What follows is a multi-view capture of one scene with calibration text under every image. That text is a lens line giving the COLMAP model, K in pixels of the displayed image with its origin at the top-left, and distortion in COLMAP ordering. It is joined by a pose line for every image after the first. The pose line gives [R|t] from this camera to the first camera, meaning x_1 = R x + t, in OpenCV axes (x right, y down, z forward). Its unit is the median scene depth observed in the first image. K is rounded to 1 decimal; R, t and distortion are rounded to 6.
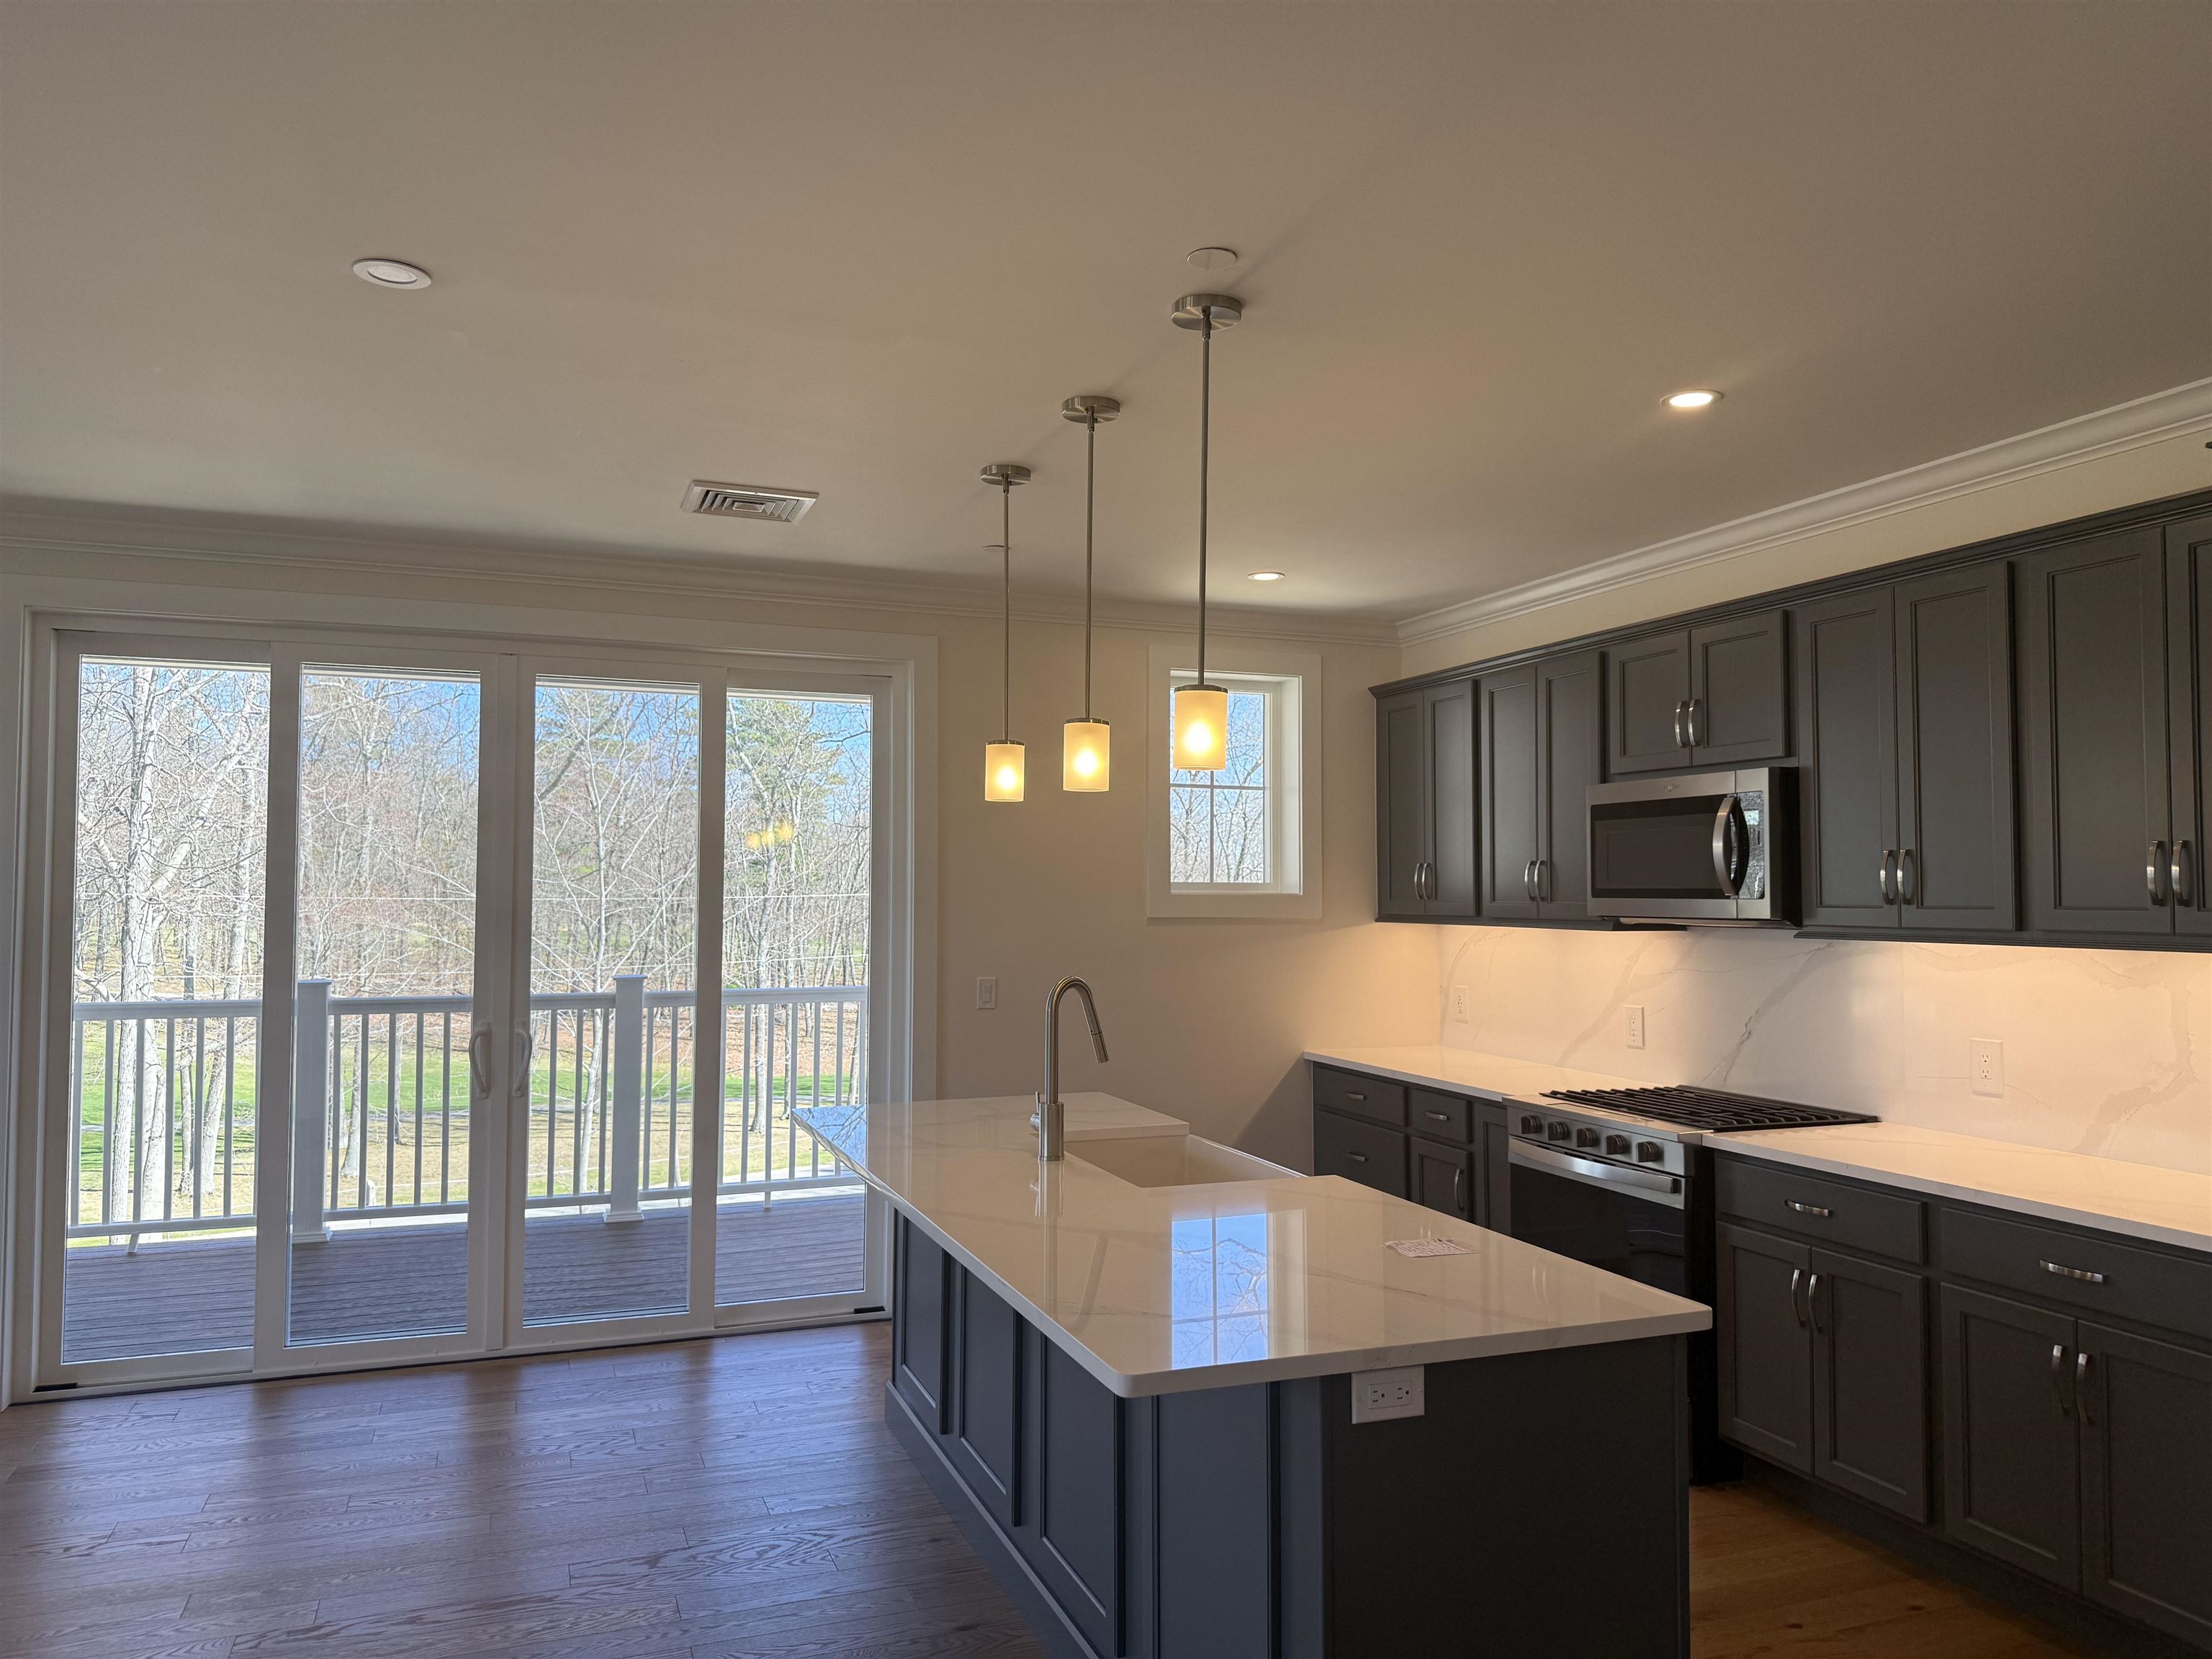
lens RADIAL K [[1562.0, 0, 1100.8], [0, 1562.0, 819.3], [0, 0, 1]] dist [0.014197, -0.000110]
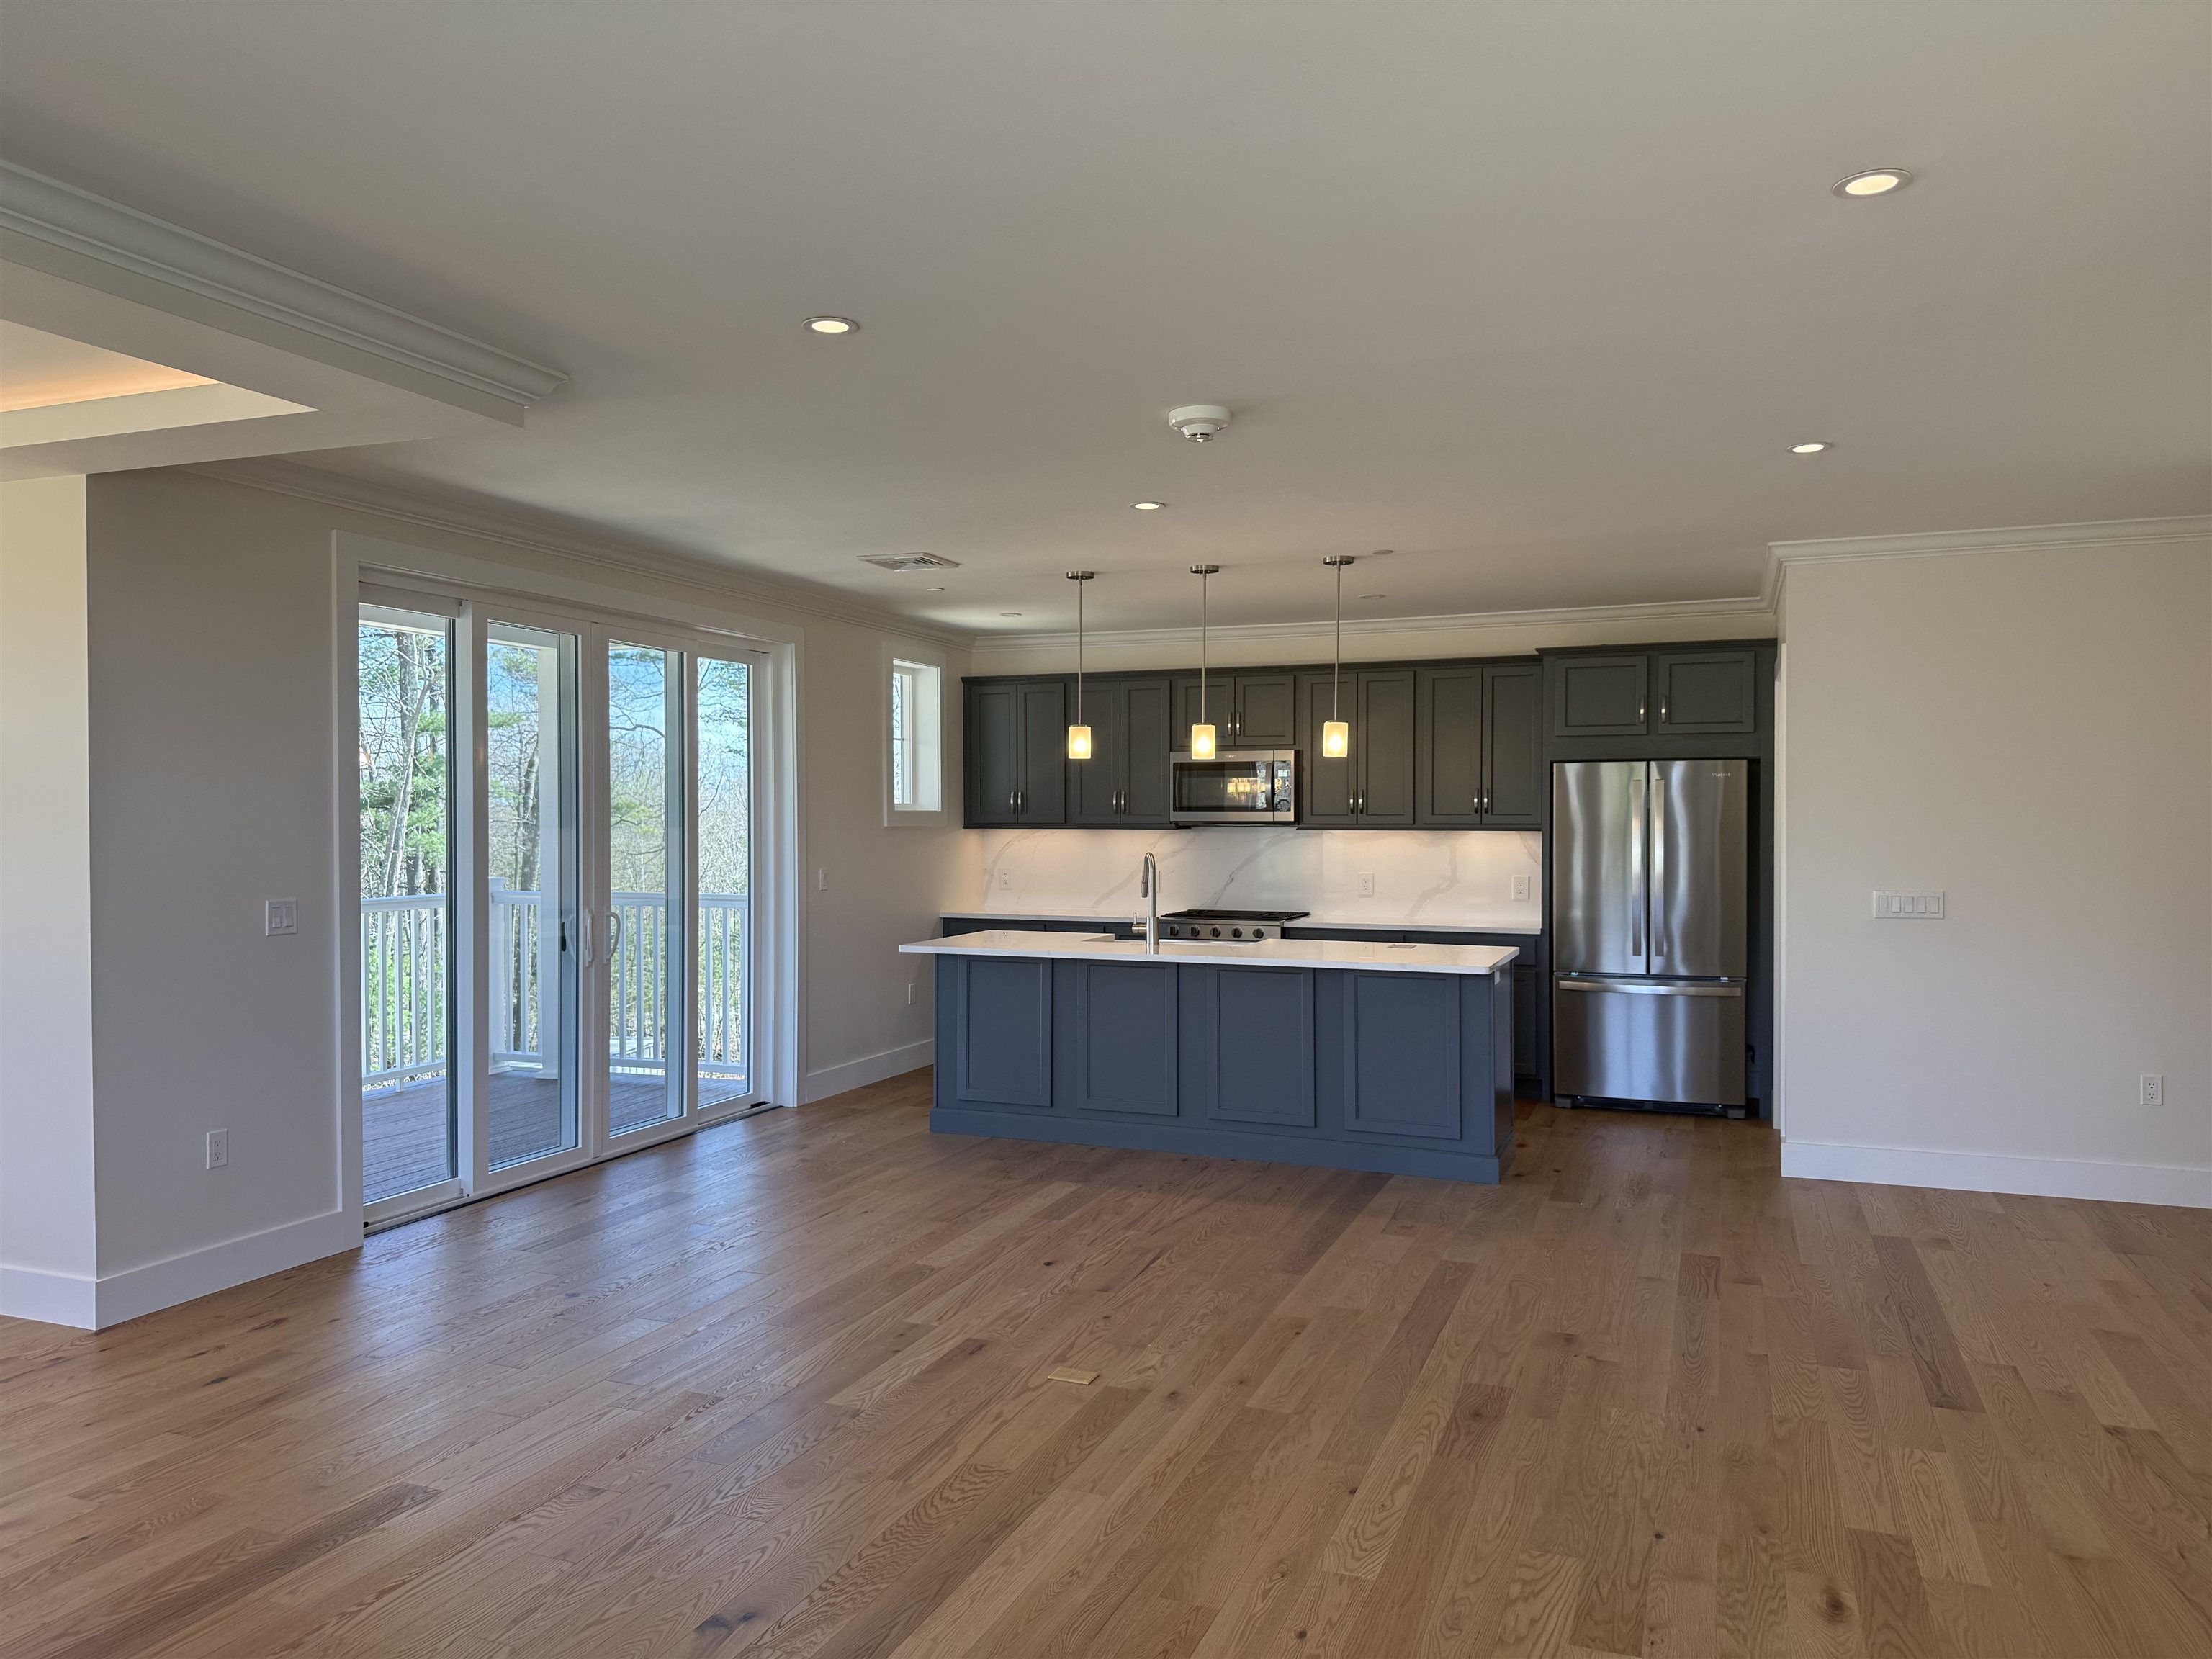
lens RADIAL K [[1562.0, 0, 1107.2], [0, 1562.0, 830.9], [0, 0, 1]] dist [0.014197, -0.000110]
pose [[0.656322, -0.010729, 0.754405, -1.078775], [-0.032417, 0.998574, 0.042404, -0.003848], [-0.753784, -0.052286, 0.655039, -0.161321]]
